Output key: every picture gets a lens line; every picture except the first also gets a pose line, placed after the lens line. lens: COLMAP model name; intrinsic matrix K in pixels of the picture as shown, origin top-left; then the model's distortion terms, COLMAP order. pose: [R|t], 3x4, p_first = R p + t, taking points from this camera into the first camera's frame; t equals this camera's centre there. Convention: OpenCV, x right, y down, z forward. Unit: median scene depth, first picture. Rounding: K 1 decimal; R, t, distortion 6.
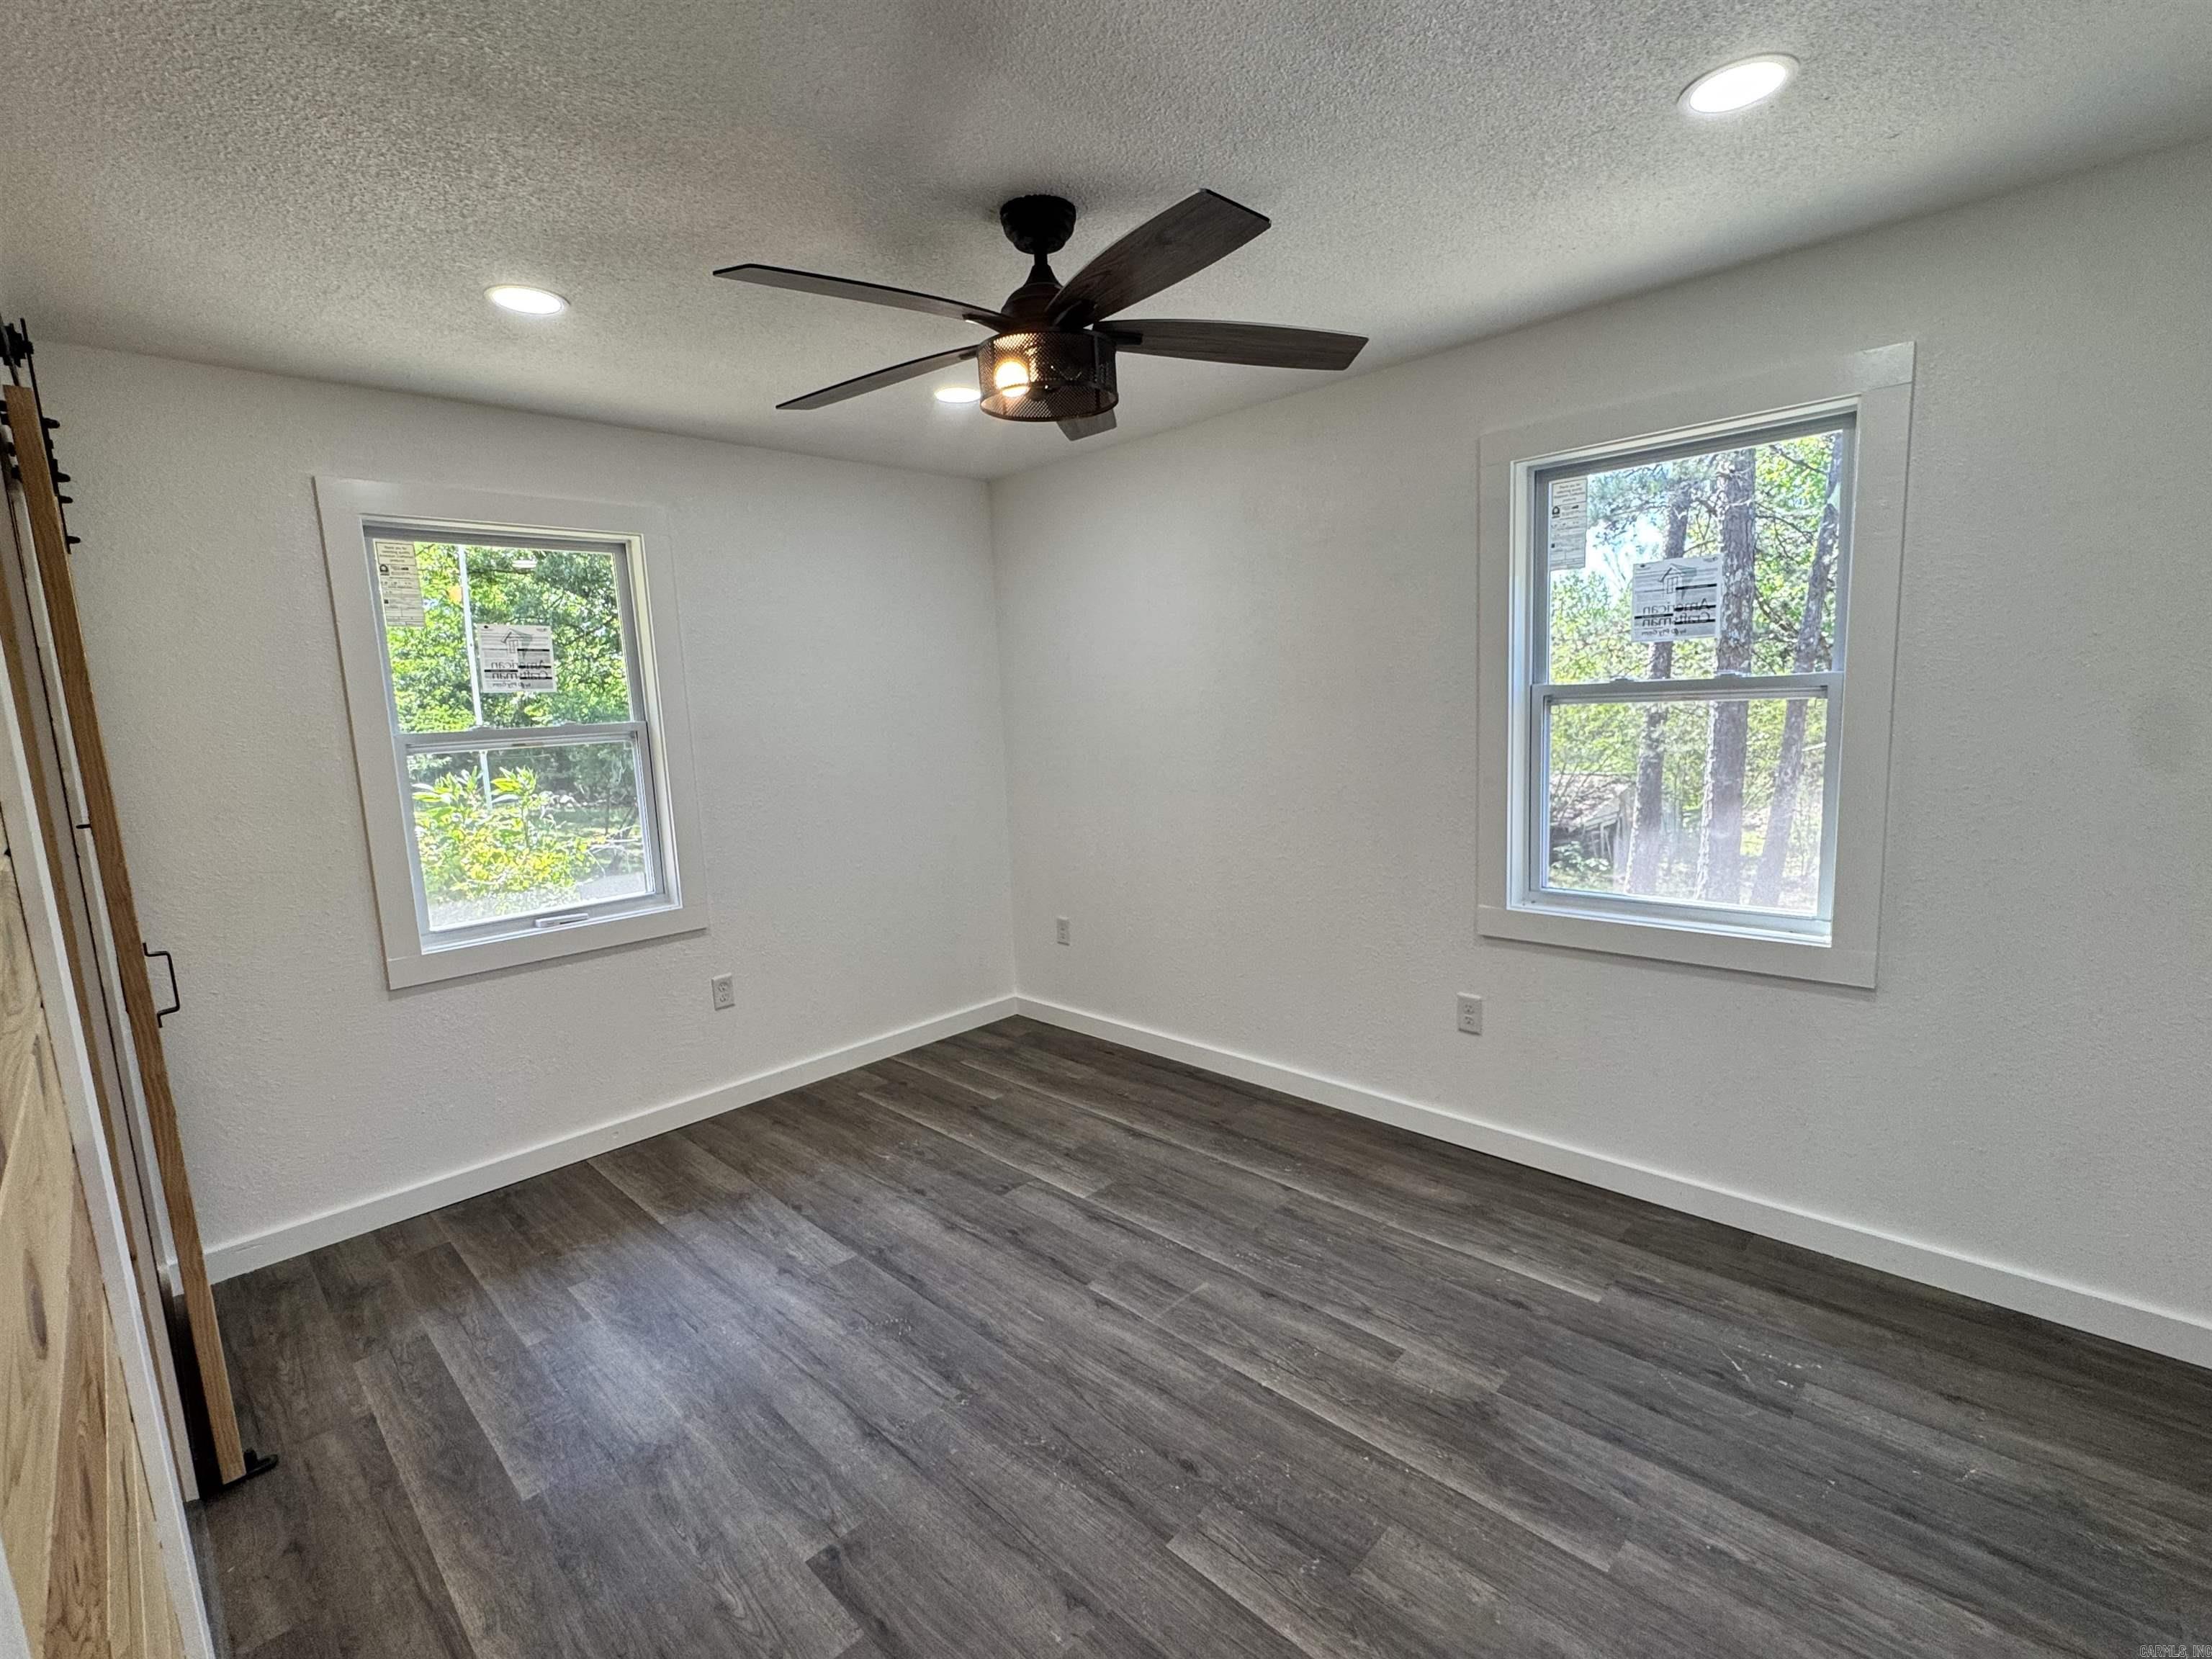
lens RADIAL K [[997.1, 0, 1104.0], [0, 997.1, 834.5], [0, 0, 1]] dist [-0.003655, -0.000226]
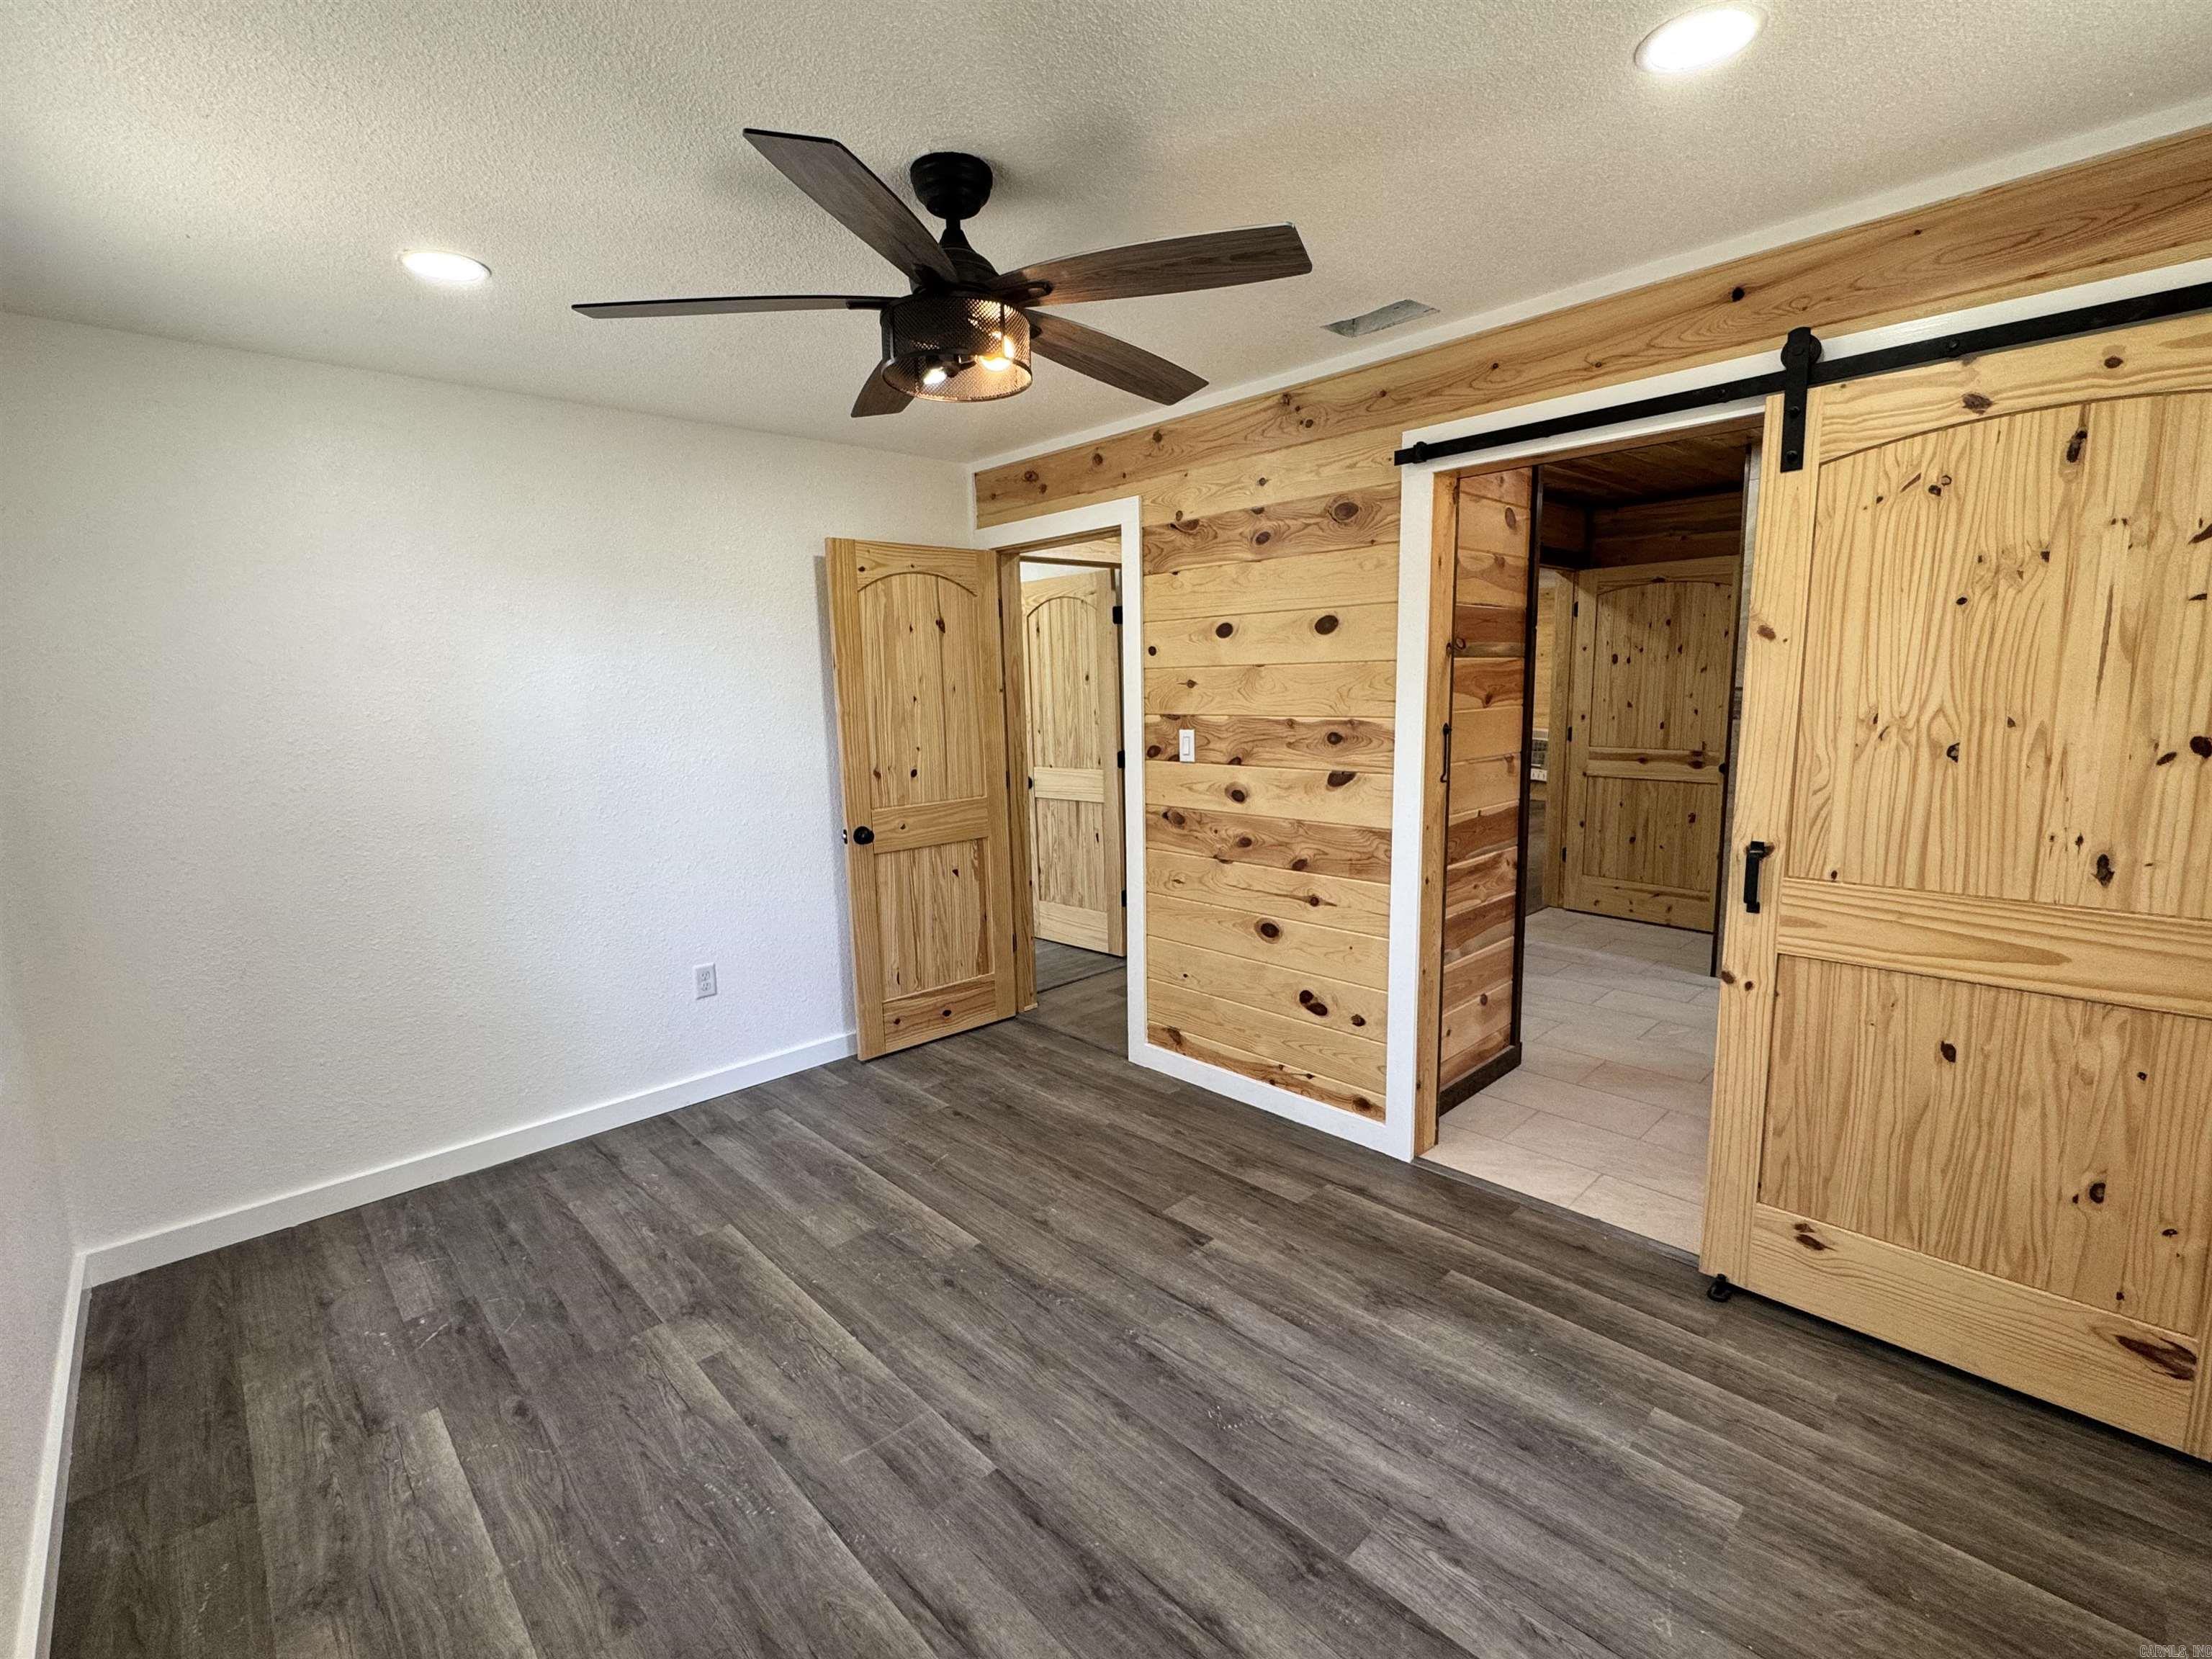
lens RADIAL K [[997.1, 0, 1104.0], [0, 997.1, 834.5], [0, 0, 1]] dist [-0.003655, -0.000226]
pose [[-0.997077, 0.061921, 0.044768, -0.182111], [0.072281, 0.954339, 0.289848, -0.249715], [-0.024776, 0.292237, -0.956025, 1.762536]]
